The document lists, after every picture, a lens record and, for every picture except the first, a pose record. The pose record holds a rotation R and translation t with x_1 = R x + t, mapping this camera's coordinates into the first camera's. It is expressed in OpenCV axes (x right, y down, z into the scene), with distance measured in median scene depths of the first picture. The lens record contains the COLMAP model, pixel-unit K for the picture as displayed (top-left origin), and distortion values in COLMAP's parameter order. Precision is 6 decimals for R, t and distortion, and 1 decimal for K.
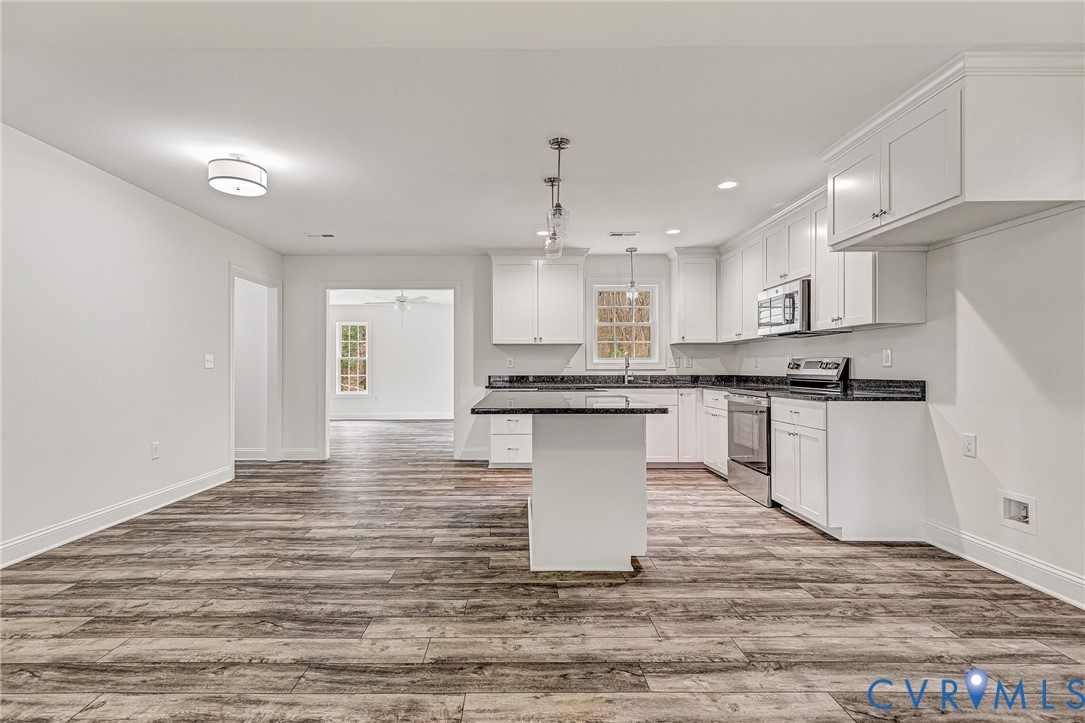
lens RADIAL K [[515.0, 0, 516.8], [0, 515.0, 371.7], [0, 0, 1]] dist [0.017030, -0.002479]
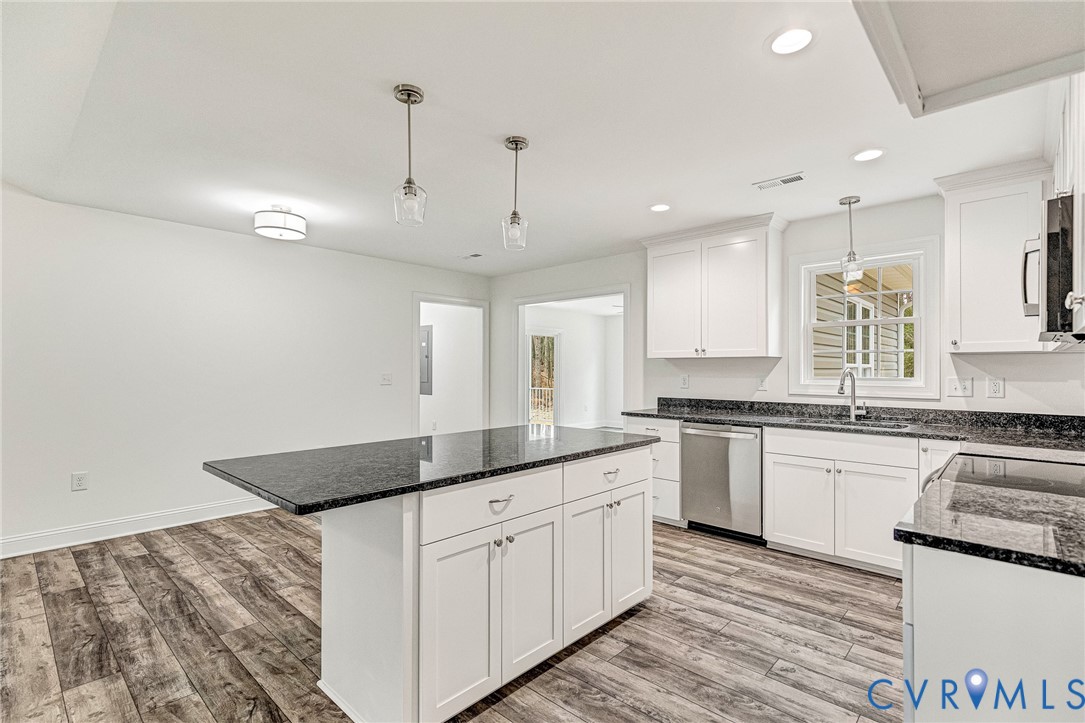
lens RADIAL K [[515.0, 0, 544.9], [0, 515.0, 355.2], [0, 0, 1]] dist [0.017030, -0.002479]
pose [[0.735217, -0.013239, -0.677702, 0.594126], [-0.009101, 0.999526, -0.029400, -0.052884], [0.677770, 0.027783, 0.734749, 0.501230]]
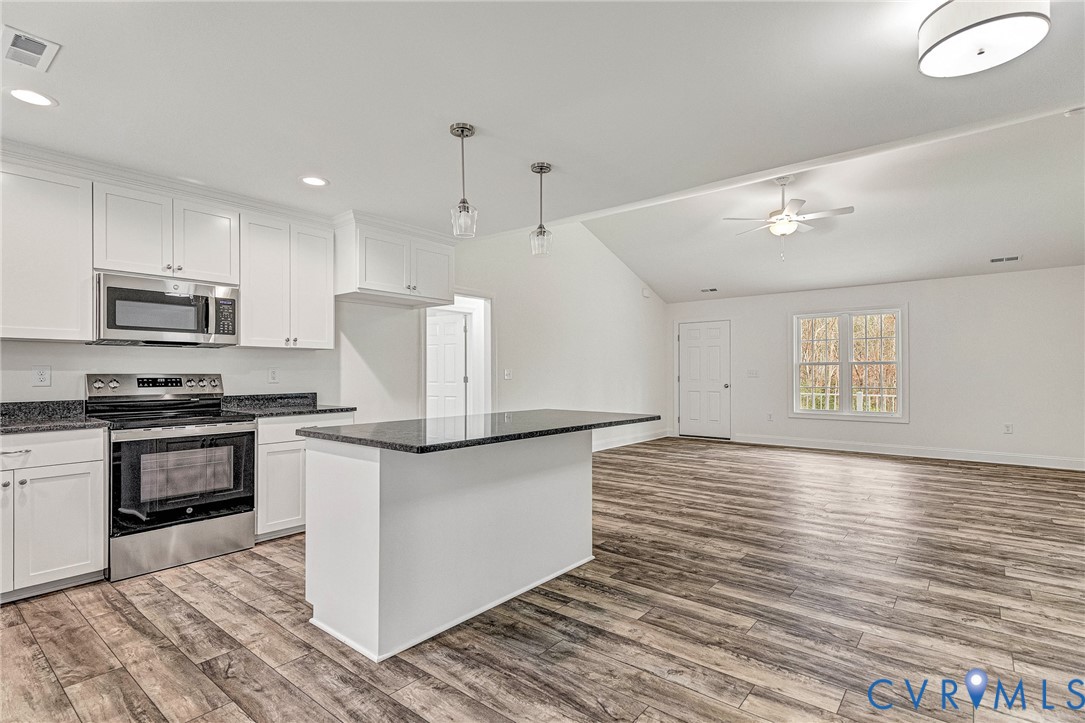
lens RADIAL K [[515.0, 0, 550.5], [0, 515.0, 374.1], [0, 0, 1]] dist [0.017030, -0.002479]
pose [[-0.777573, 0.007114, 0.628753, -0.476530], [0.012228, 0.999918, 0.003808, -0.025348], [-0.628674, 0.010649, -0.777596, 1.490934]]
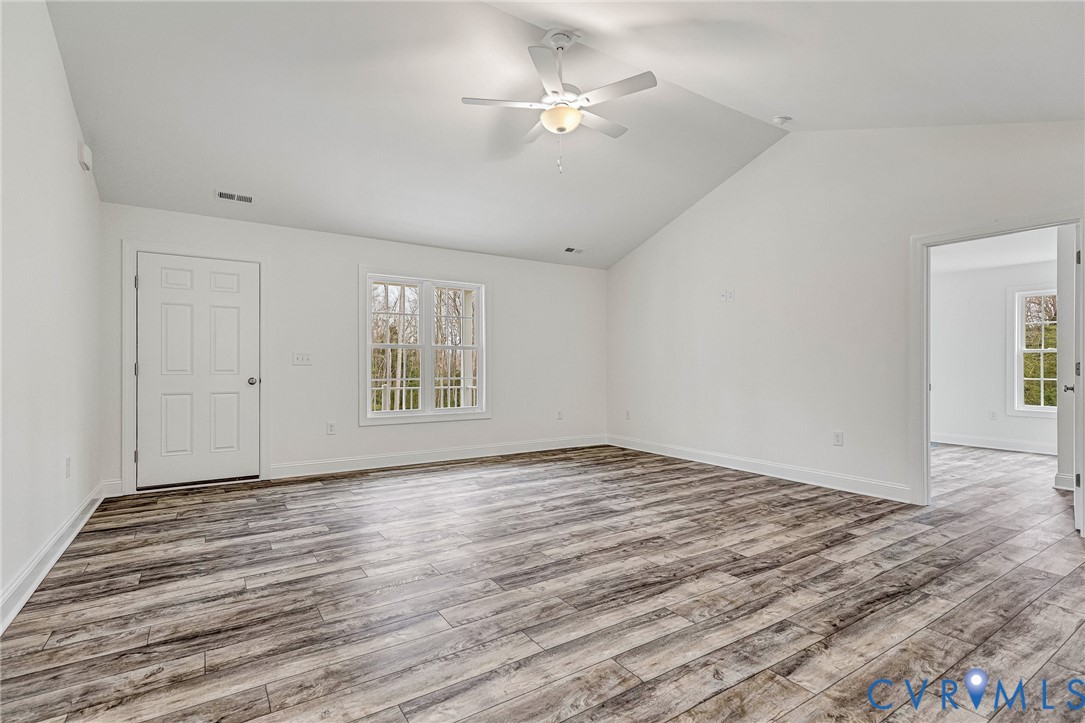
lens RADIAL K [[515.0, 0, 542.5], [0, 515.0, 362.7], [0, 0, 1]] dist [0.017030, -0.002479]
pose [[-0.832317, -0.003478, -0.554289, 0.509677], [-0.005500, 0.999983, 0.001984, -0.002988], [0.554272, 0.004700, -0.832322, 0.633991]]
